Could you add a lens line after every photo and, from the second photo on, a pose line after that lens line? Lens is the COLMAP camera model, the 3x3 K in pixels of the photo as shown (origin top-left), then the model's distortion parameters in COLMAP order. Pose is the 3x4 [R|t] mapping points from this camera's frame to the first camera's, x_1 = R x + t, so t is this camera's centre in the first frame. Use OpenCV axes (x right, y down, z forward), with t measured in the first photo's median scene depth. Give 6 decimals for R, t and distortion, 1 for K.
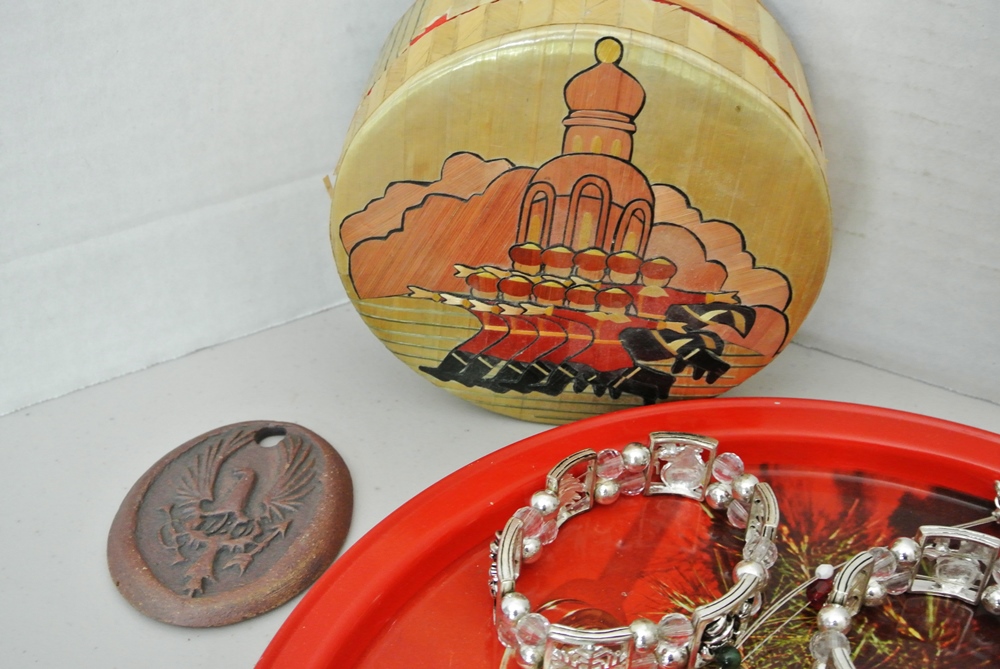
lens RADIAL K [[1191.9, 0, 500.0], [0, 1191.9, 334.5], [0, 0, 1]] dist [-0.045593, 0.000007]
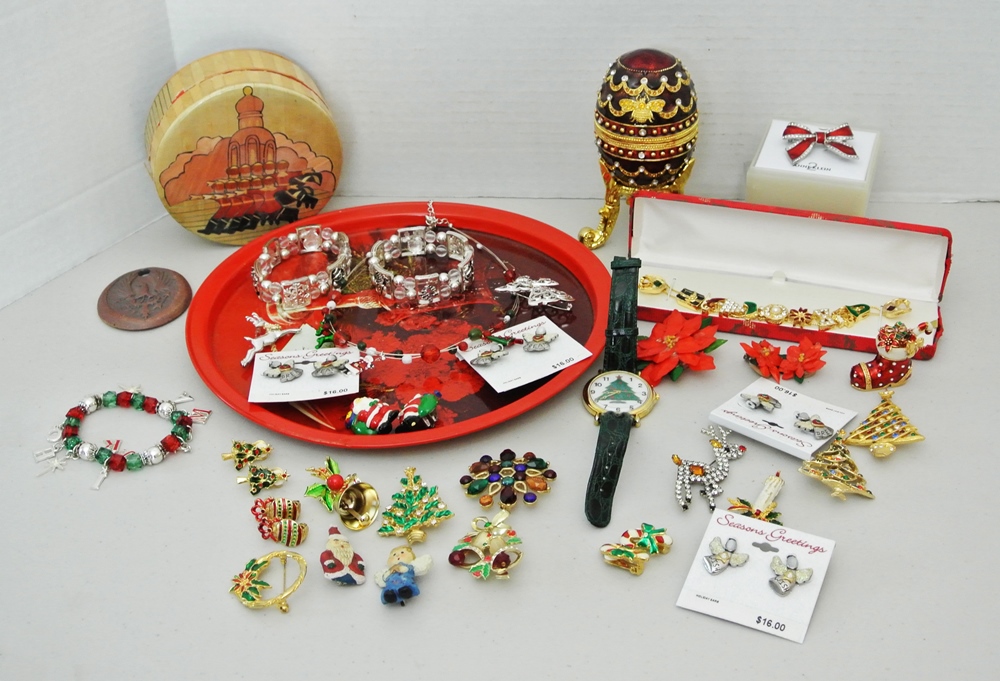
lens RADIAL K [[1359.3, 0, 500.0], [0, 1359.3, 340.5], [0, 0, 1]] dist [-0.068639, -0.013648]
pose [[0.917177, -0.252340, 0.308402, -0.450666], [0.266000, 0.963970, -0.002337, 0.454962], [-0.296701, 0.084178, 0.951253, -1.983628]]
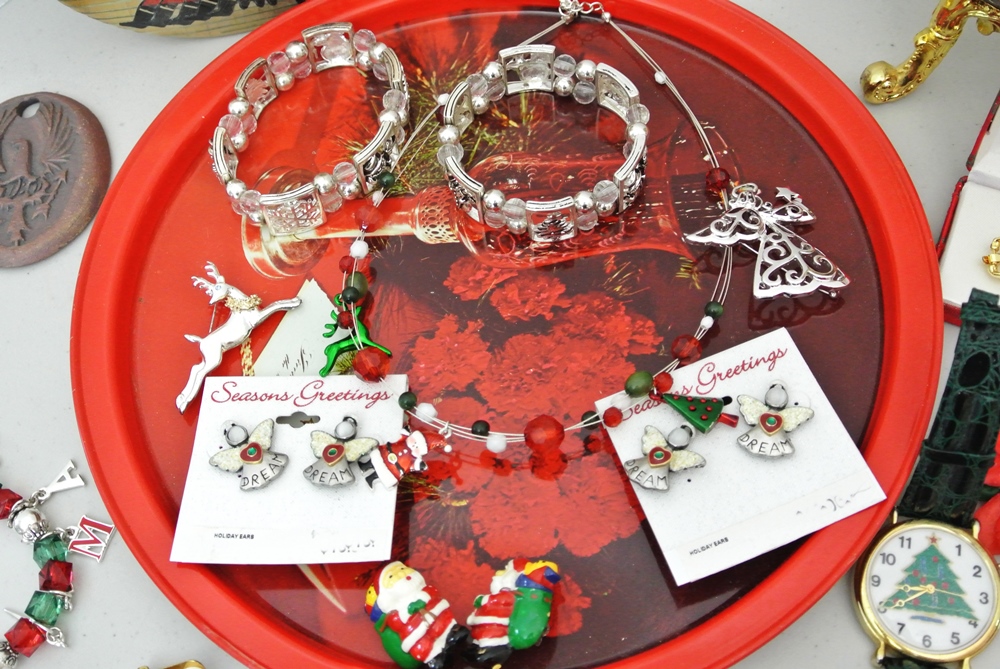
lens RADIAL K [[1191.9, 0, 500.0], [0, 1191.9, 334.5], [0, 0, 1]] dist [-0.045593, 0.000007]
pose [[0.952828, -0.295860, 0.067712, 0.149458], [0.237362, 0.865420, 0.441256, -0.160808], [-0.189150, -0.404369, 0.894823, -0.383392]]
